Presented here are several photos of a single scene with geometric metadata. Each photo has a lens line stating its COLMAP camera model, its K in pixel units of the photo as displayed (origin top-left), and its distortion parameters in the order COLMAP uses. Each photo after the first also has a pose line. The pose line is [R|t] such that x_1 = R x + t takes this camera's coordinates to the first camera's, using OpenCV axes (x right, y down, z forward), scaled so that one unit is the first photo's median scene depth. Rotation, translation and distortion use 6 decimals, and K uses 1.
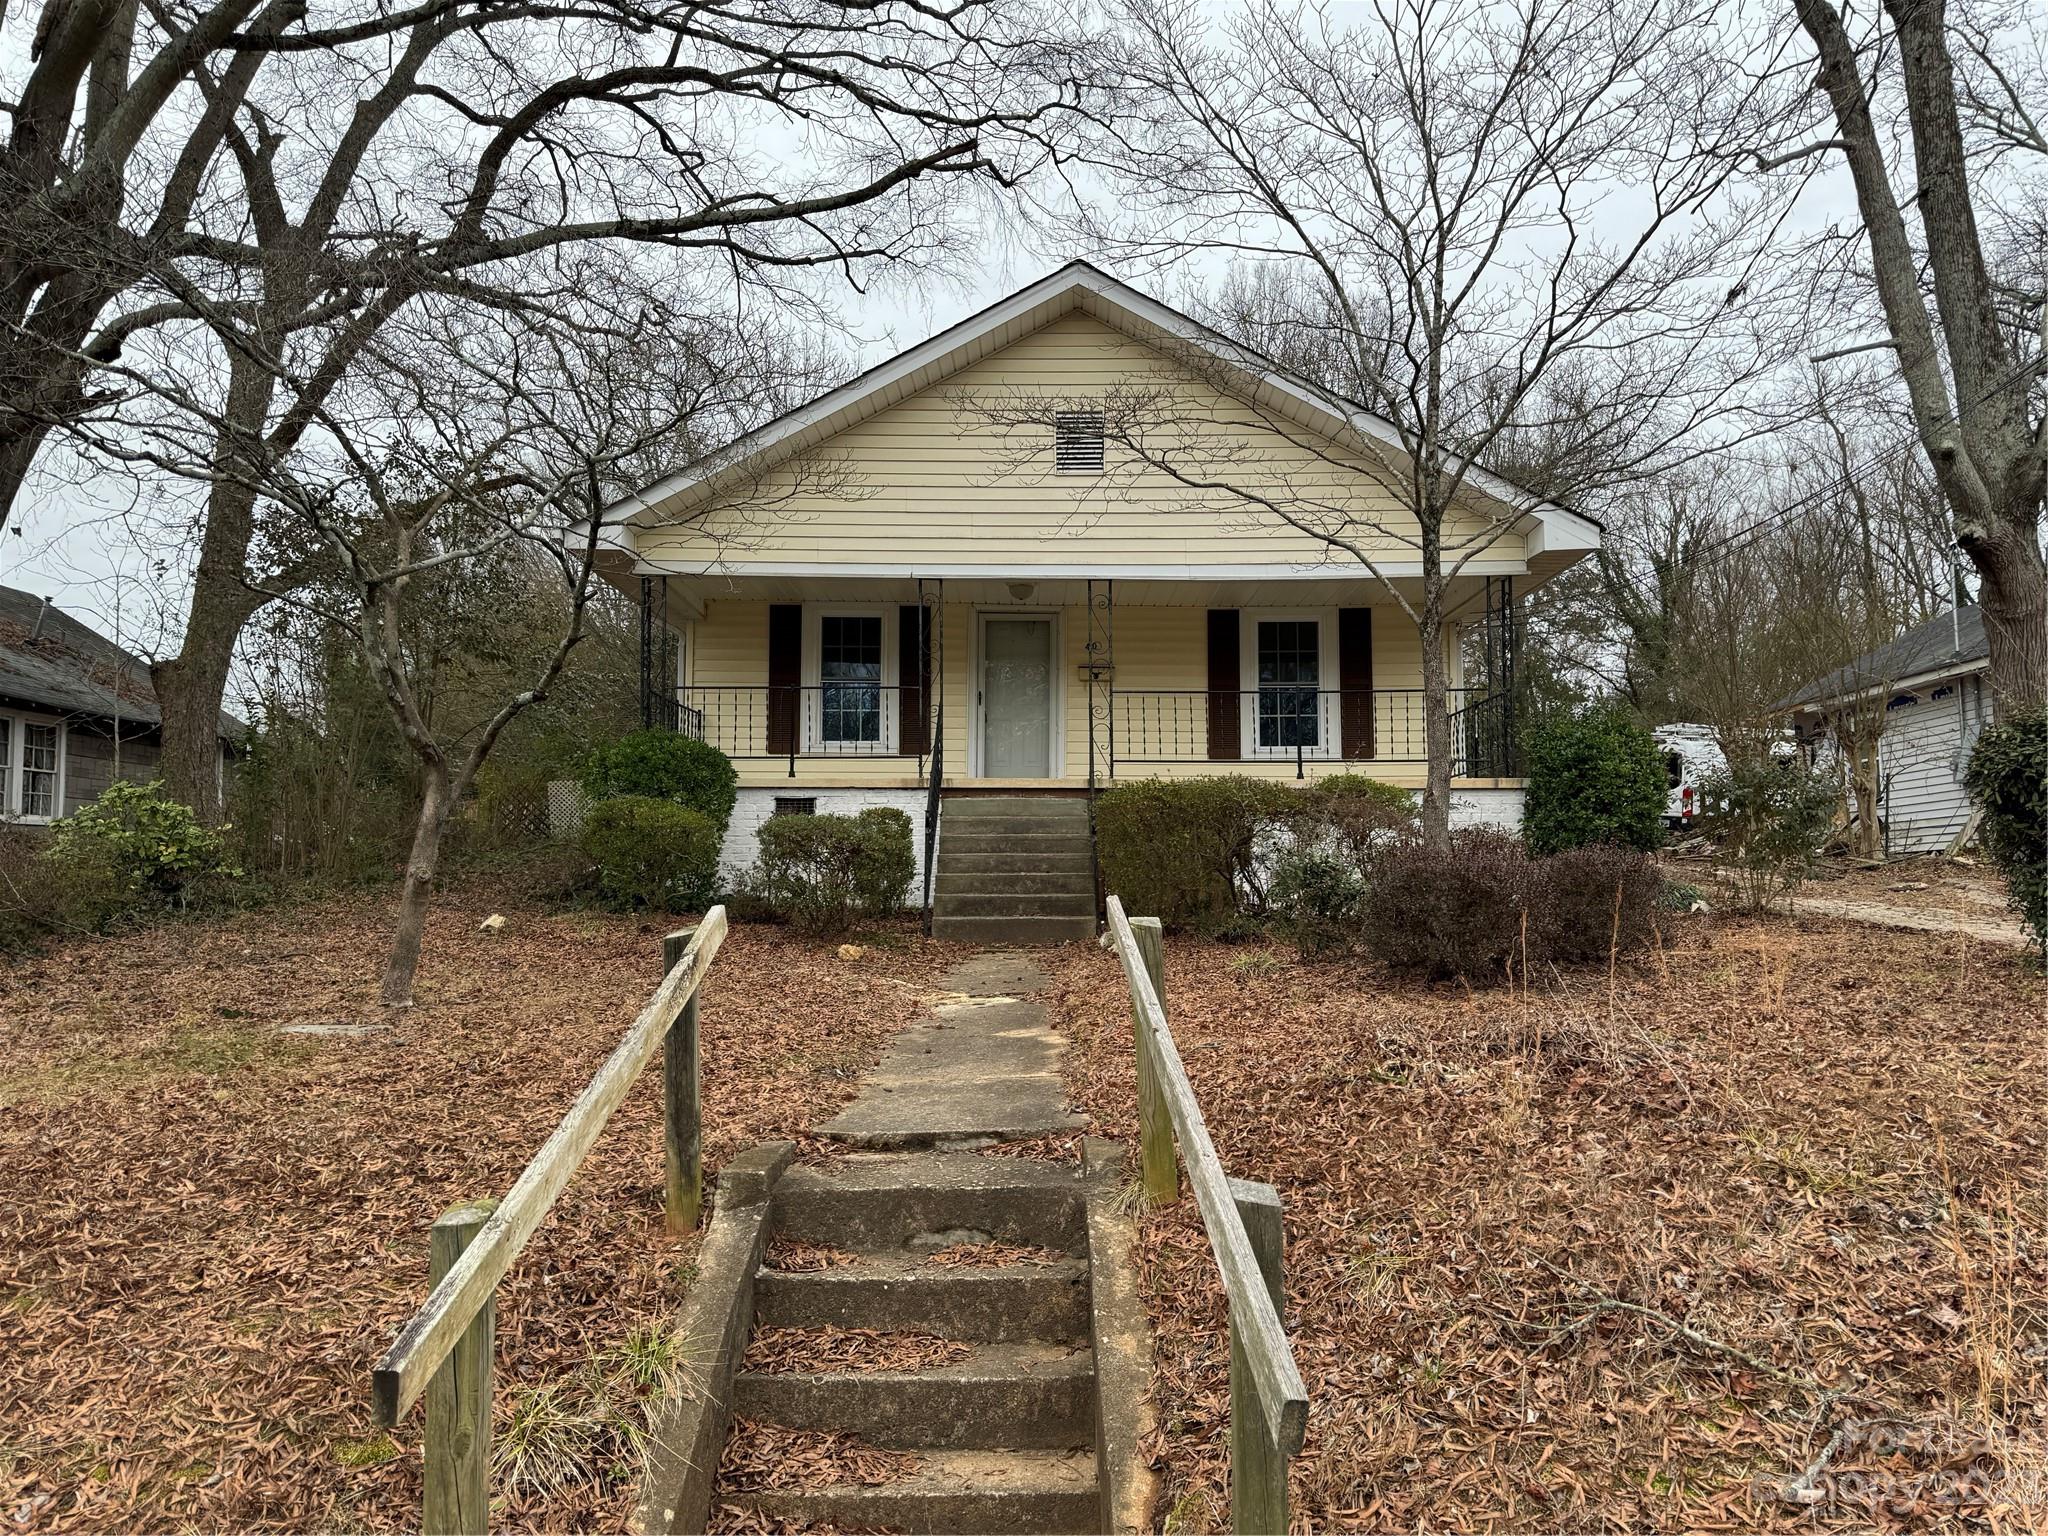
lens RADIAL K [[1482.7, 0, 1024.5], [0, 1482.7, 776.9], [0, 0, 1]] dist [0.065753, -0.010342]
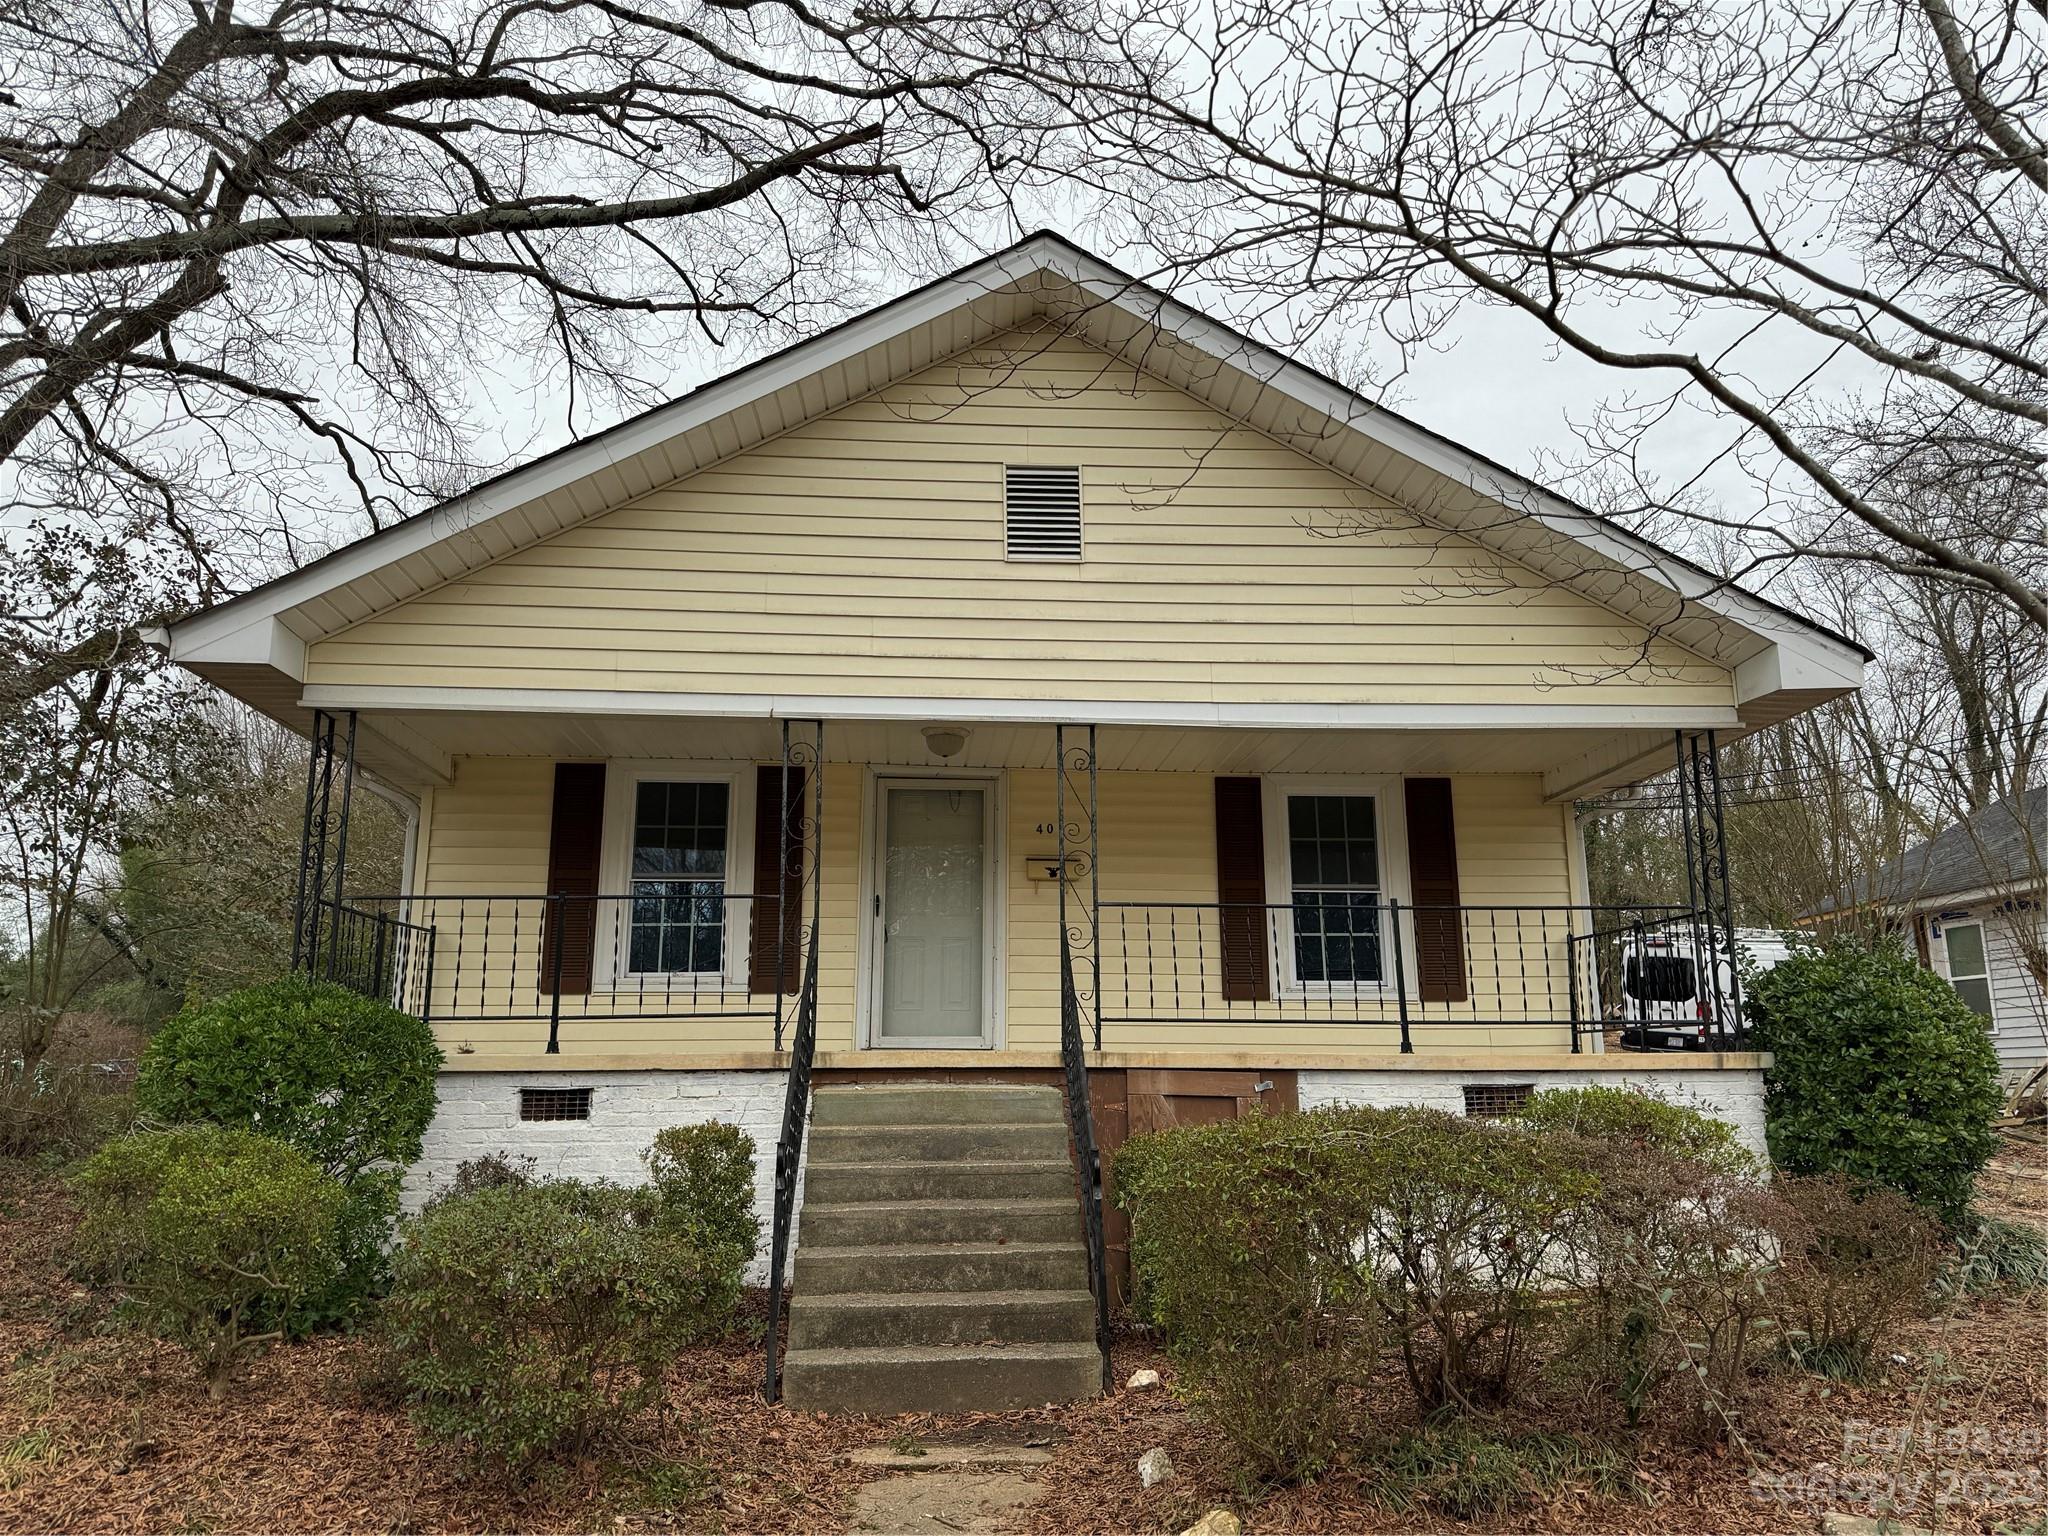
lens RADIAL K [[1482.7, 0, 1024.8], [0, 1482.7, 763.1], [0, 0, 1]] dist [0.065753, -0.010342]
pose [[0.996928, 0.011992, 0.077399, -0.016795], [-0.002033, 0.991839, -0.127483, -0.033610], [-0.078296, 0.126934, 0.988816, 0.349167]]
